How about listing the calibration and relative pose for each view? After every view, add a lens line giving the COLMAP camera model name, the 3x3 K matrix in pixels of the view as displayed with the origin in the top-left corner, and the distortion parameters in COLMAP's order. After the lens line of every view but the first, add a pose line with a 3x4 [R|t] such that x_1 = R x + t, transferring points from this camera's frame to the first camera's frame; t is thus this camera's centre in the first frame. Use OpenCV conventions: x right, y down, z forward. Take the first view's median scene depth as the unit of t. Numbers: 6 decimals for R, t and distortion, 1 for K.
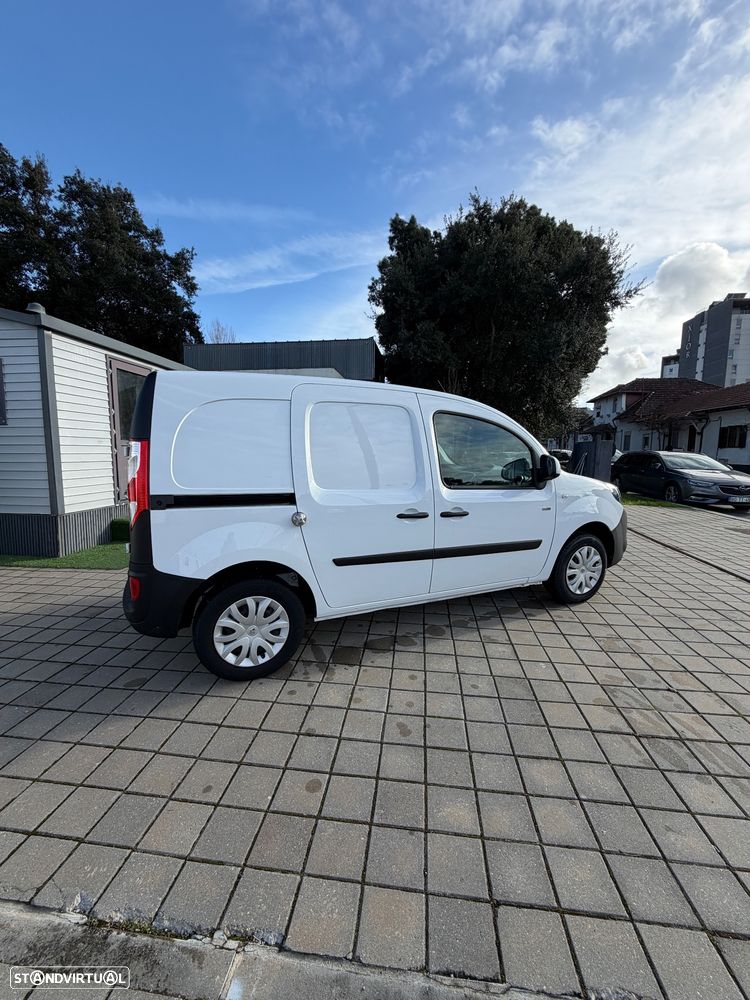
lens RADIAL K [[395.8, 0, 375.6], [0, 395.8, 501.9], [0, 0, 1]] dist [-0.001302, 0.000017]
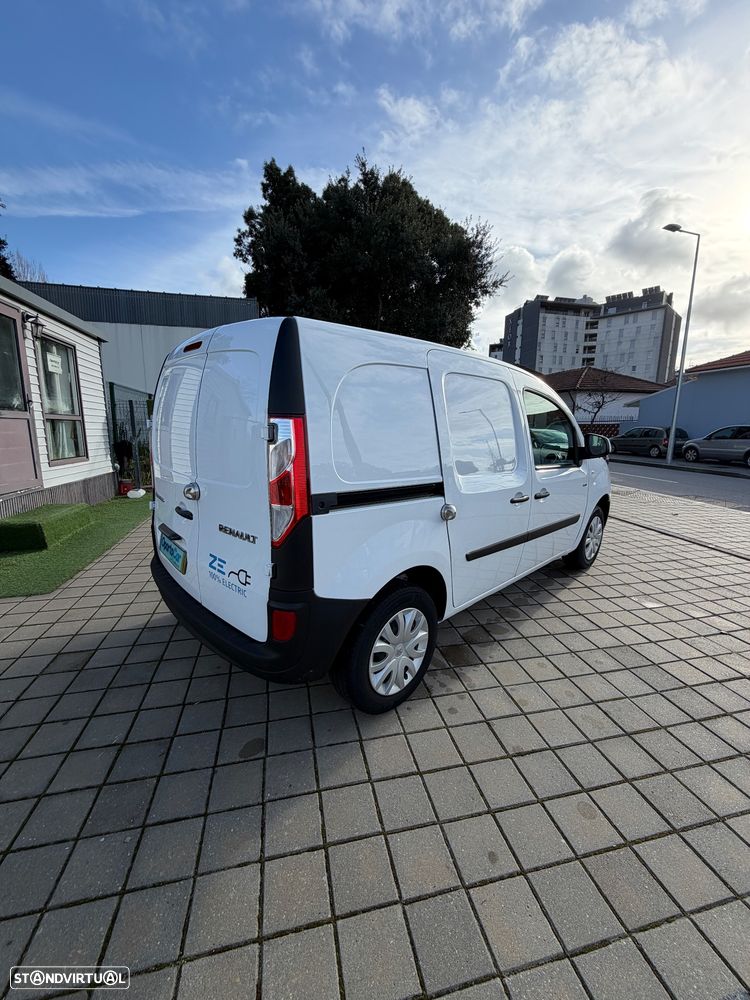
lens RADIAL K [[397.2, 0, 375.5], [0, 397.2, 496.0], [0, 0, 1]] dist [-0.001515, -0.000379]
pose [[0.937846, -0.052753, 0.343020, -0.446190], [0.034307, 0.997631, 0.059628, -0.034126], [-0.345353, -0.044154, 0.937434, 0.178378]]
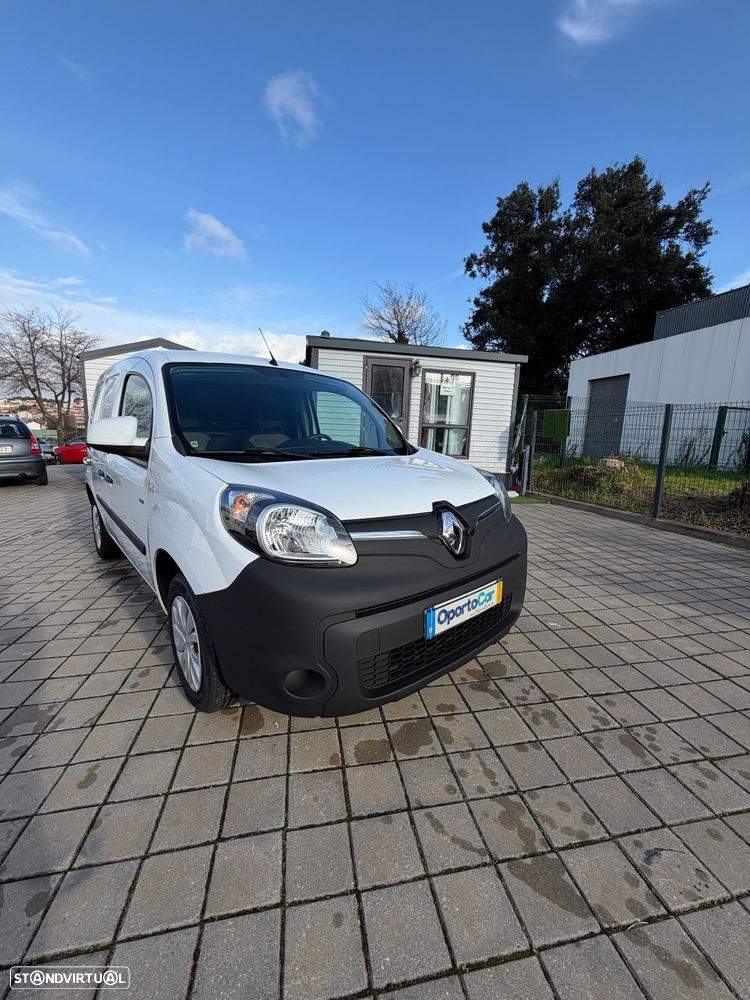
lens RADIAL K [[395.8, 0, 375.6], [0, 395.8, 501.9], [0, 0, 1]] dist [-0.001302, 0.000017]
pose [[0.302377, 0.175086, -0.936970, 1.112522], [-0.153950, 0.979050, 0.133267, -0.123000], [0.940674, 0.103949, 0.322997, 1.100226]]
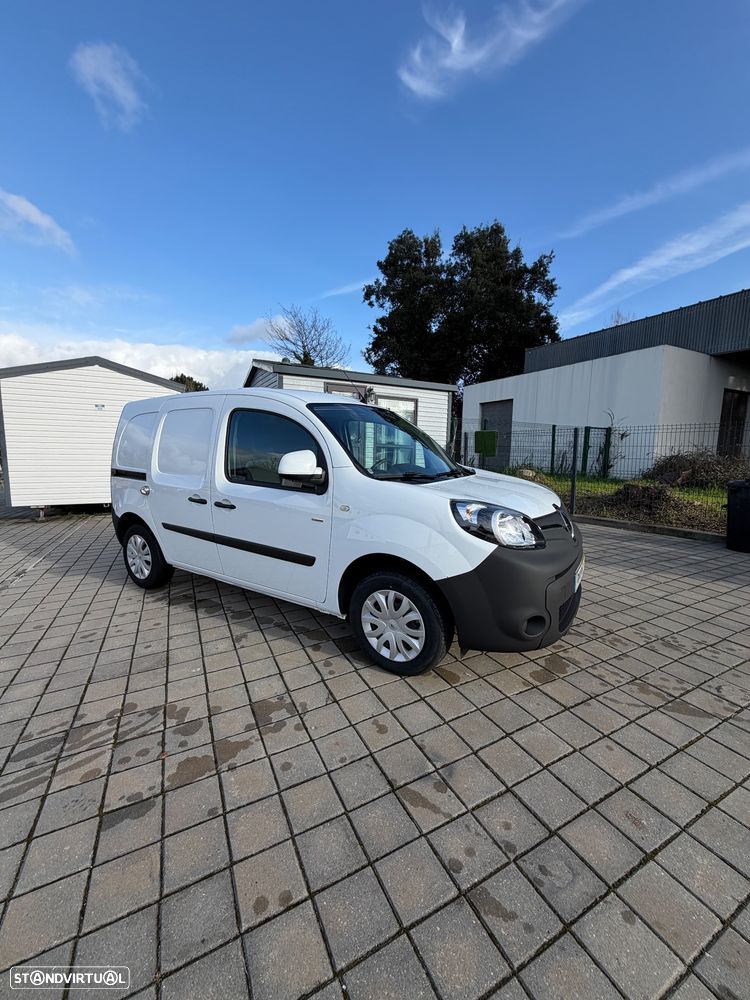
lens RADIAL K [[395.8, 0, 375.6], [0, 395.8, 501.9], [0, 0, 1]] dist [-0.001302, 0.000017]
pose [[0.558317, 0.112911, -0.821908, 1.092321], [-0.118754, 0.991370, 0.055522, -0.072585], [0.821085, 0.066606, 0.566907, 0.612667]]
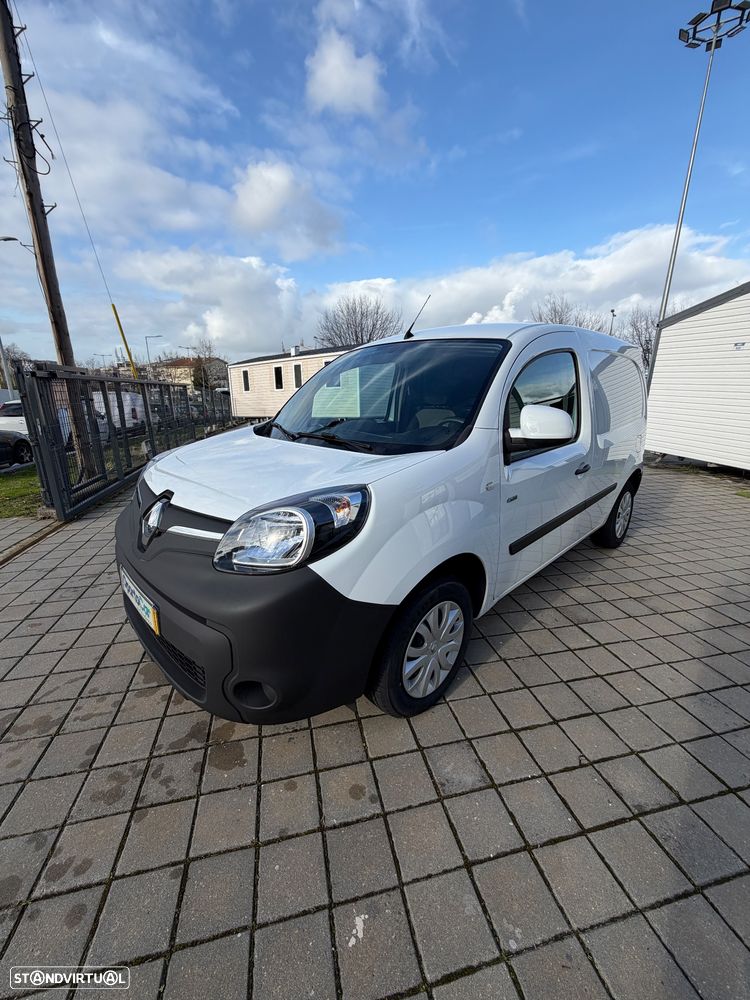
lens RADIAL K [[395.8, 0, 375.6], [0, 395.8, 501.9], [0, 0, 1]] dist [-0.001302, 0.000017]
pose [[-0.935786, 0.085072, -0.342150, 0.571400], [-0.063896, 0.913461, 0.401879, -0.273909], [0.346730, 0.397935, -0.849368, 1.876308]]
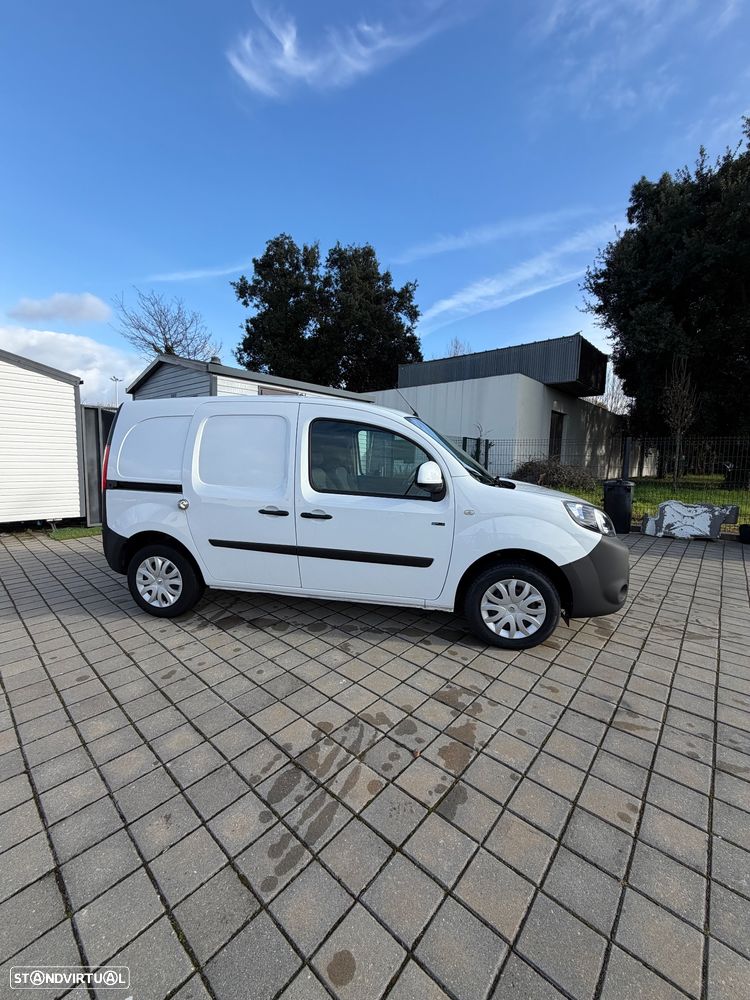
lens RADIAL K [[395.8, 0, 375.6], [0, 395.8, 501.9], [0, 0, 1]] dist [-0.001302, 0.000017]
pose [[0.821911, 0.077071, -0.564378, 0.770529], [-0.091018, 0.995843, 0.003440, -0.020467], [0.562297, 0.048541, 0.825510, 0.186409]]
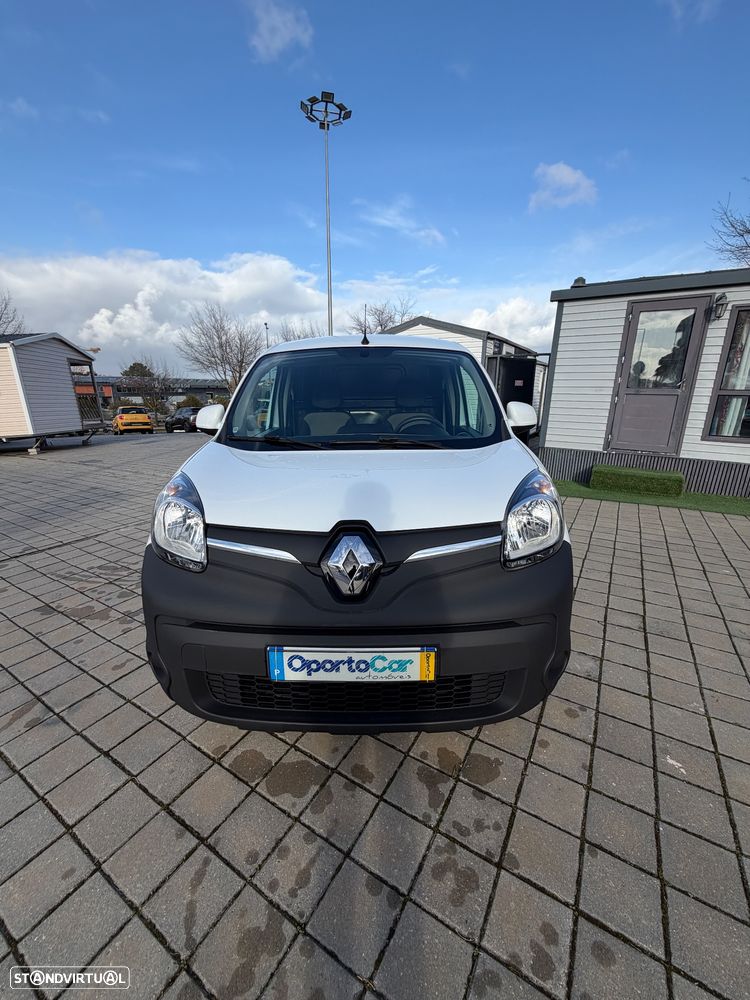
lens RADIAL K [[395.8, 0, 375.6], [0, 395.8, 501.9], [0, 0, 1]] dist [-0.001302, 0.000017]
pose [[-0.414511, 0.238077, -0.878351, 0.982457], [-0.126551, 0.940716, 0.314703, -0.213401], [0.901202, 0.241605, -0.359808, 1.511917]]
